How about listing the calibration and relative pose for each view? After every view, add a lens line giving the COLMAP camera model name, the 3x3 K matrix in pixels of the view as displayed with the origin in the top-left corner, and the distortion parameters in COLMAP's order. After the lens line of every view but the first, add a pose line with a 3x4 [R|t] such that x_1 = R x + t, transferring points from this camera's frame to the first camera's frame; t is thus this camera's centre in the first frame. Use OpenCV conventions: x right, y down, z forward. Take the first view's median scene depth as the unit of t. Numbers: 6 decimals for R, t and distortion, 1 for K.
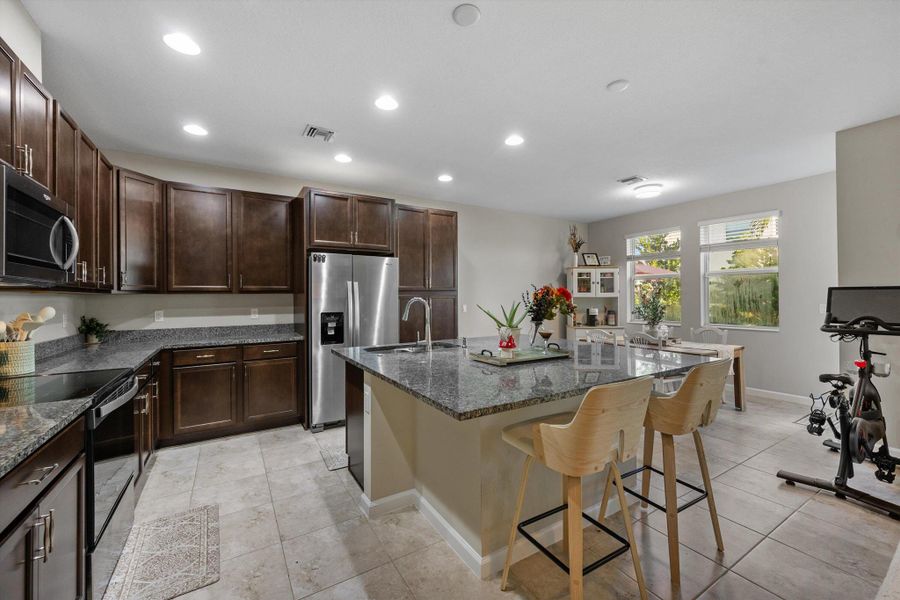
lens RADIAL K [[362.5, 0, 449.1], [0, 362.5, 294.6], [0, 0, 1]] dist [0.000967, 0.000033]
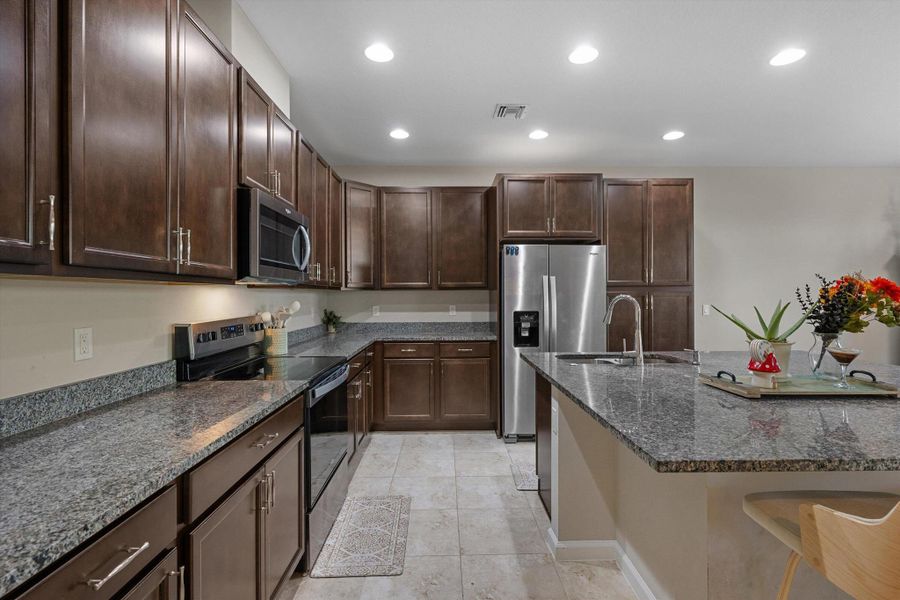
lens RADIAL K [[411.3, 0, 452.2], [0, 411.3, 293.3], [0, 0, 1]] dist [0.001168, -0.000122]
pose [[0.862768, 0.001934, -0.505597, 0.029741], [0.000999, 0.999984, 0.005530, 0.000052], [0.505599, -0.005276, 0.862752, 0.040841]]
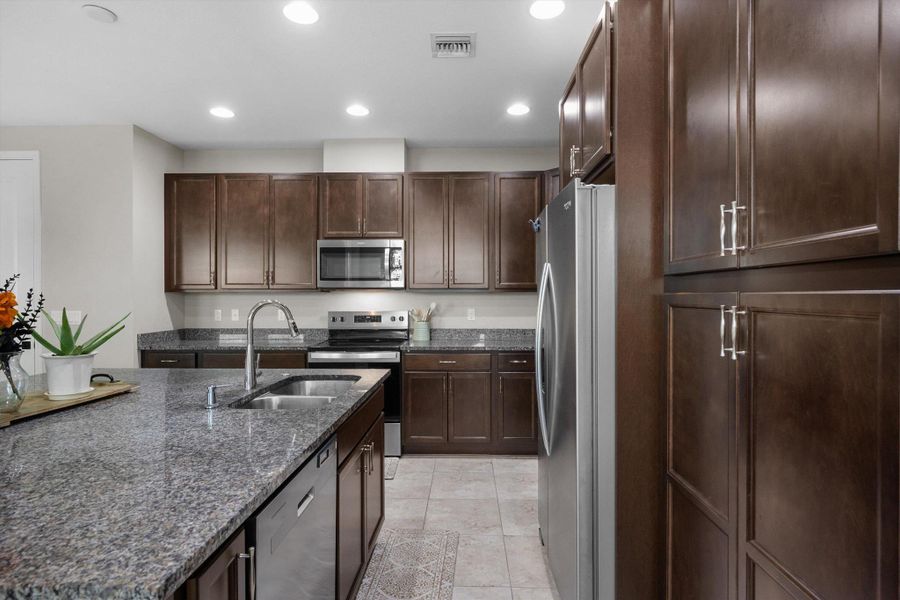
lens RADIAL K [[458.5, 0, 449.8], [0, 458.5, 299.1], [0, 0, 1]] dist [0.000170, -0.000775]
pose [[-0.541703, 0.013332, -0.840464, 0.295376], [0.009470, 0.999908, 0.009757, 0.001185], [0.840517, -0.002674, -0.541779, 1.238662]]
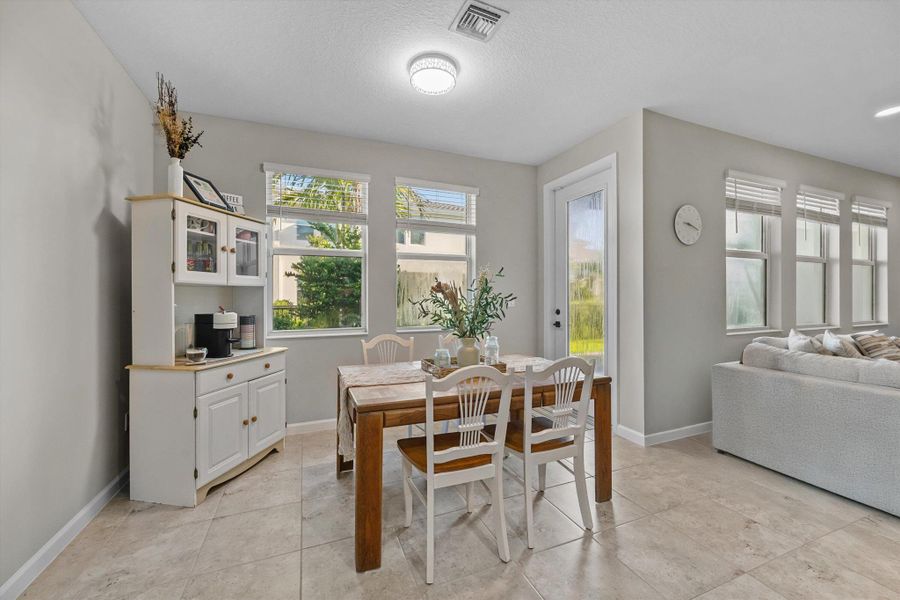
lens RADIAL K [[362.5, 0, 448.1], [0, 362.5, 293.2], [0, 0, 1]] dist [0.000967, 0.000033]
pose [[0.158645, 0.015084, 0.987220, 0.066697], [-0.004525, 0.999884, -0.014551, 0.036375], [-0.987325, -0.002159, 0.158695, 1.166241]]
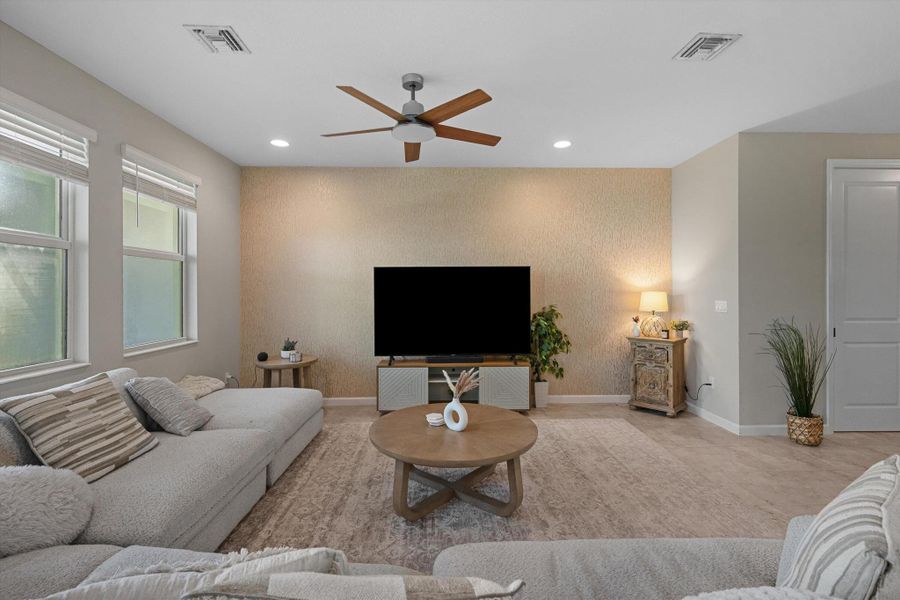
lens RADIAL K [[411.3, 0, 449.1], [0, 411.3, 288.5], [0, 0, 1]] dist [0.001168, -0.000122]
pose [[-0.868645, 0.011219, 0.495307, 0.453677], [0.005878, 0.999907, -0.012340, 0.000218], [-0.495399, -0.007808, -0.868630, 0.463267]]
